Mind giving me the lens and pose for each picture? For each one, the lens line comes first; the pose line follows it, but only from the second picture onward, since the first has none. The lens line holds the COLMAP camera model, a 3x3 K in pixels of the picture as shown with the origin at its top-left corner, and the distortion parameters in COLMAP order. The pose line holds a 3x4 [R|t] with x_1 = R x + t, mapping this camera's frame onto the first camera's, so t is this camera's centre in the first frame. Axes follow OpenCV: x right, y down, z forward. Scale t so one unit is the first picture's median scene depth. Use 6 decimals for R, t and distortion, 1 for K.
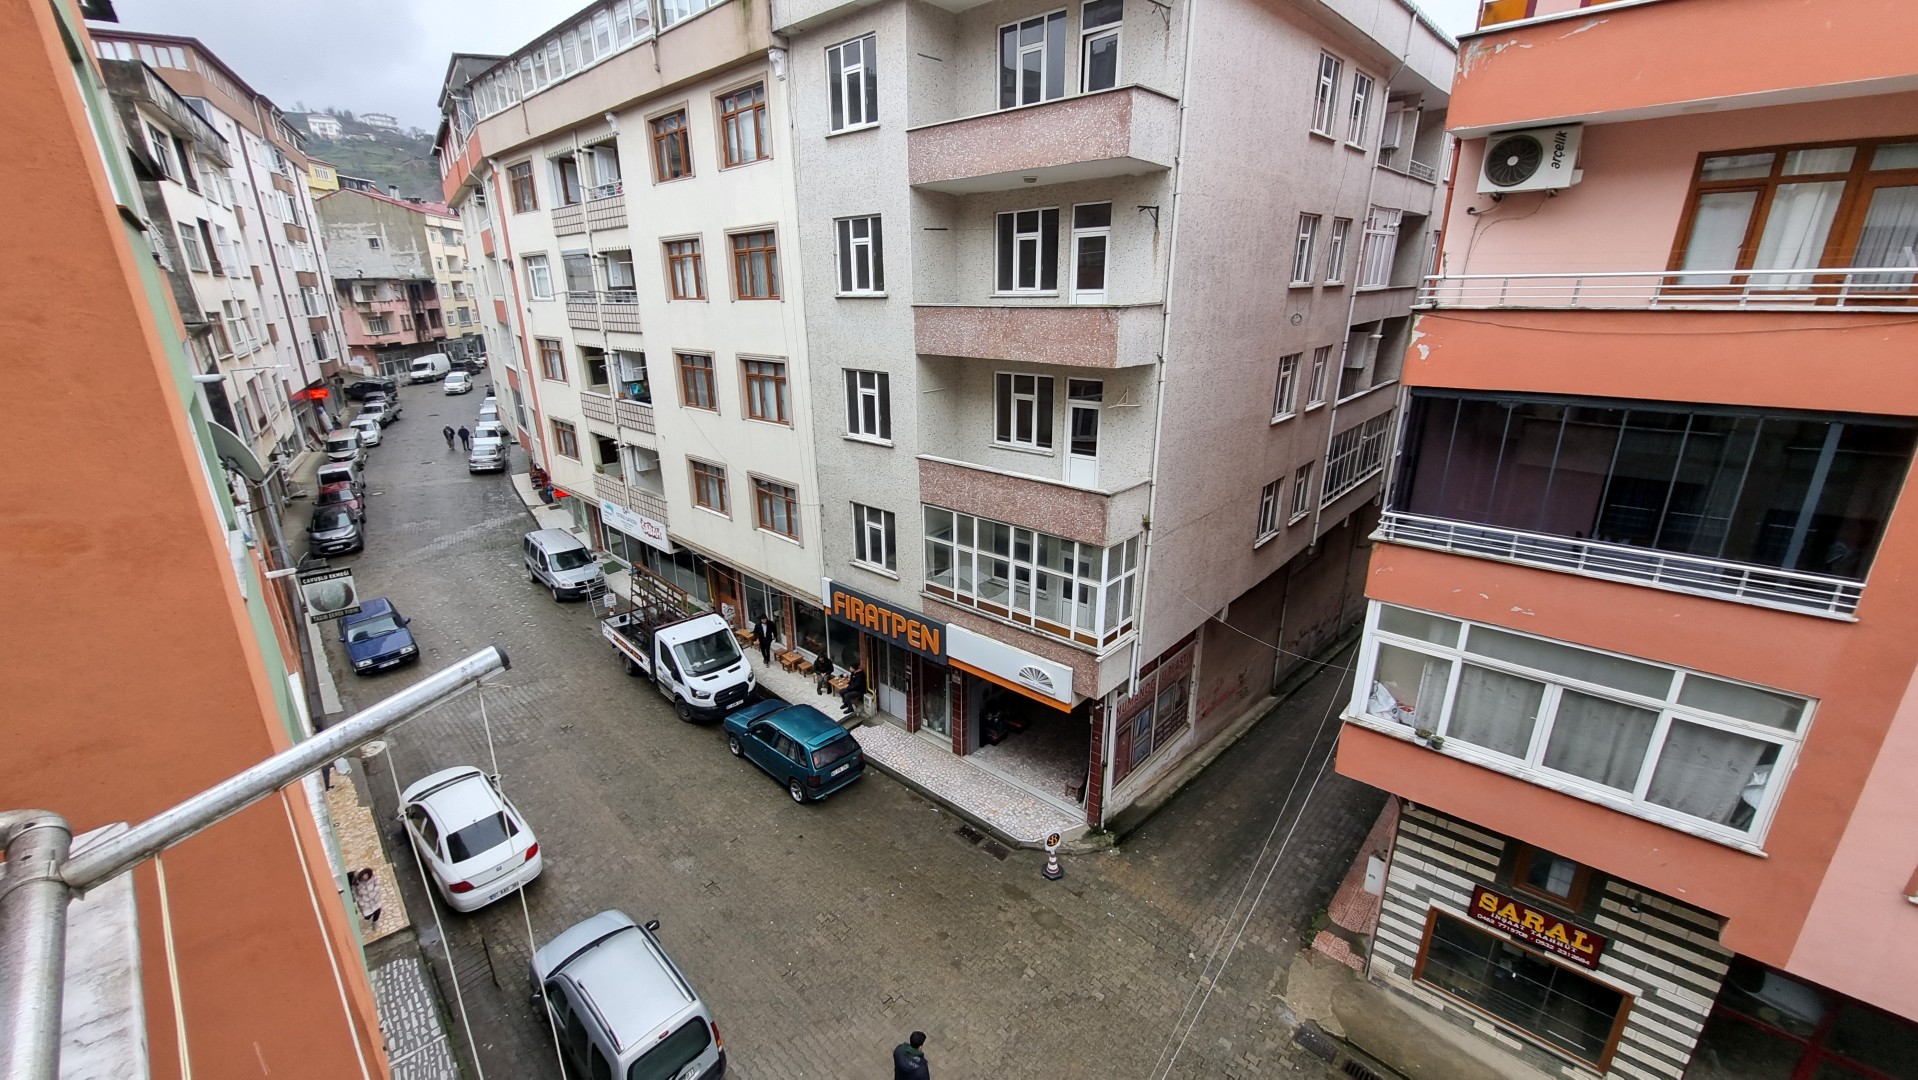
lens RADIAL K [[758.9, 0, 964.9], [0, 758.9, 538.7], [0, 0, 1]] dist [0.001423, -0.000023]
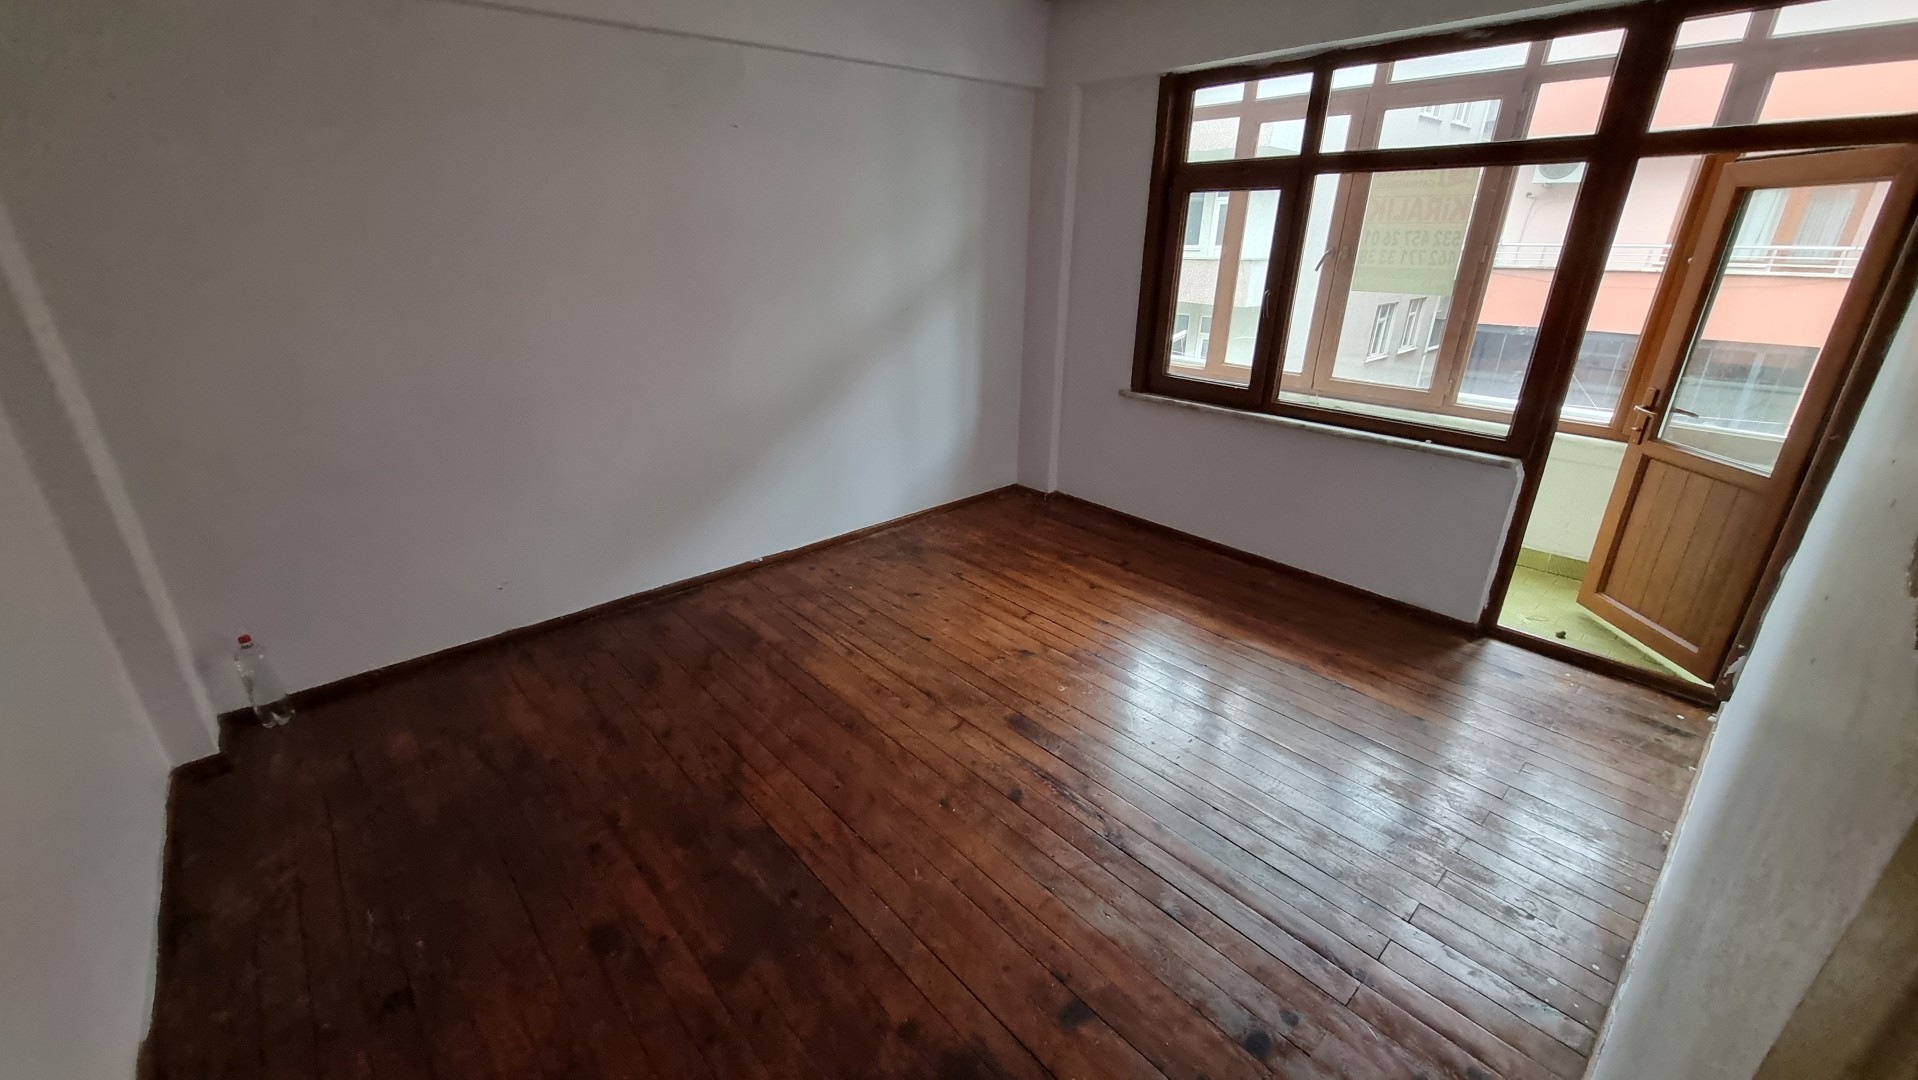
lens RADIAL K [[758.9, 0, 964.9], [0, 758.9, 538.7], [0, 0, 1]] dist [0.001423, -0.000023]
pose [[0.994115, 0.057919, -0.091550, -0.133755], [-0.052039, 0.996504, 0.065362, 0.108625], [0.095016, -0.060213, 0.993653, -0.359546]]
